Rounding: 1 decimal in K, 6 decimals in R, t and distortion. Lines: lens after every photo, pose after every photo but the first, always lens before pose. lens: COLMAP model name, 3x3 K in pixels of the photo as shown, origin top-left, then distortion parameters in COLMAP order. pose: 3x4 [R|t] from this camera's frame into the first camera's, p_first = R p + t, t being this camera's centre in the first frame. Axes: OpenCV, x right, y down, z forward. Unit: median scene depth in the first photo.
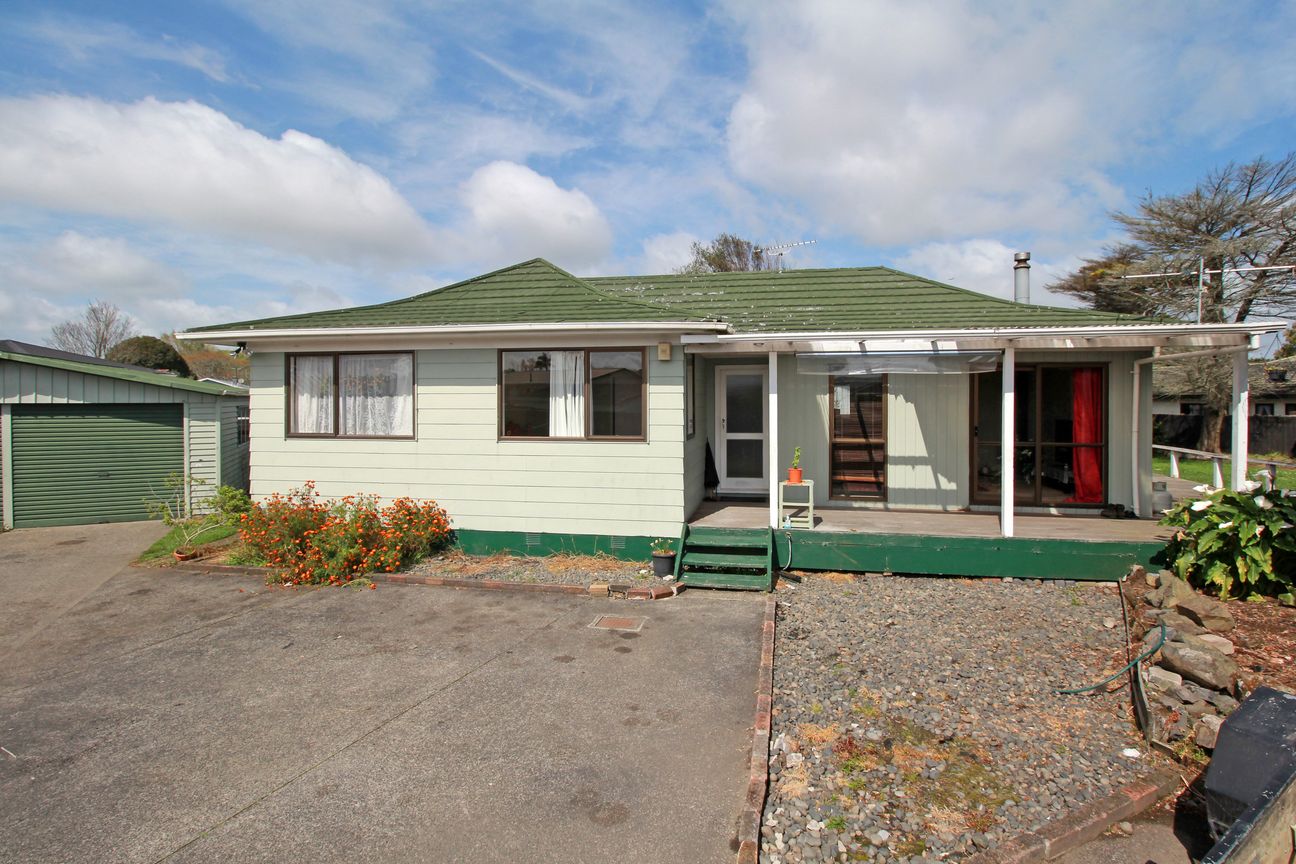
lens RADIAL K [[638.8, 0, 648.0], [0, 638.8, 432.0], [0, 0, 1]] dist [0.002422, -0.011698]
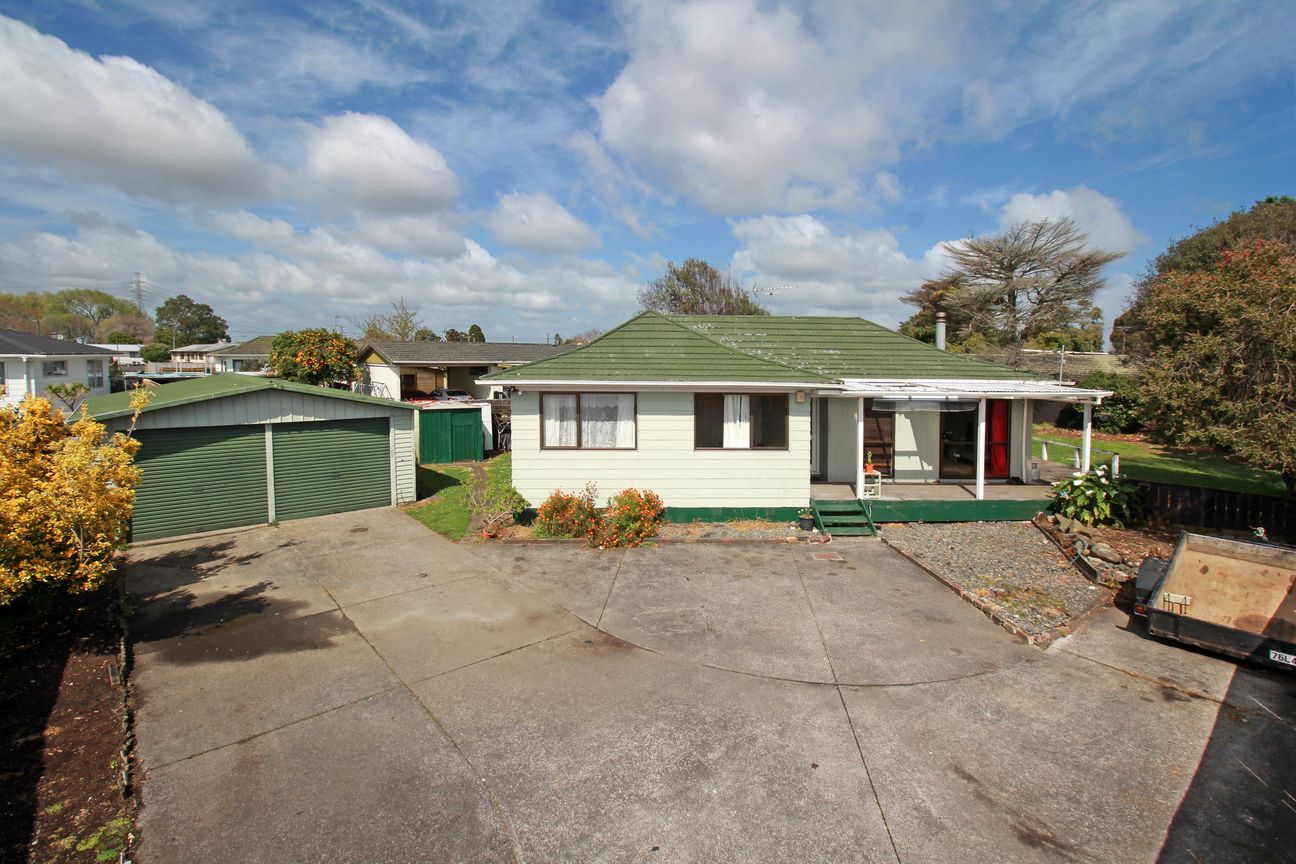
lens RADIAL K [[604.1, 0, 648.0], [0, 604.1, 470.7], [0, 0, 1]] dist [0.043867, -0.035411]
pose [[0.967325, -0.032004, 0.251512, -0.700180], [-0.002947, 0.990515, 0.137376, -0.137494], [-0.253522, -0.133629, 0.958055, -0.387169]]
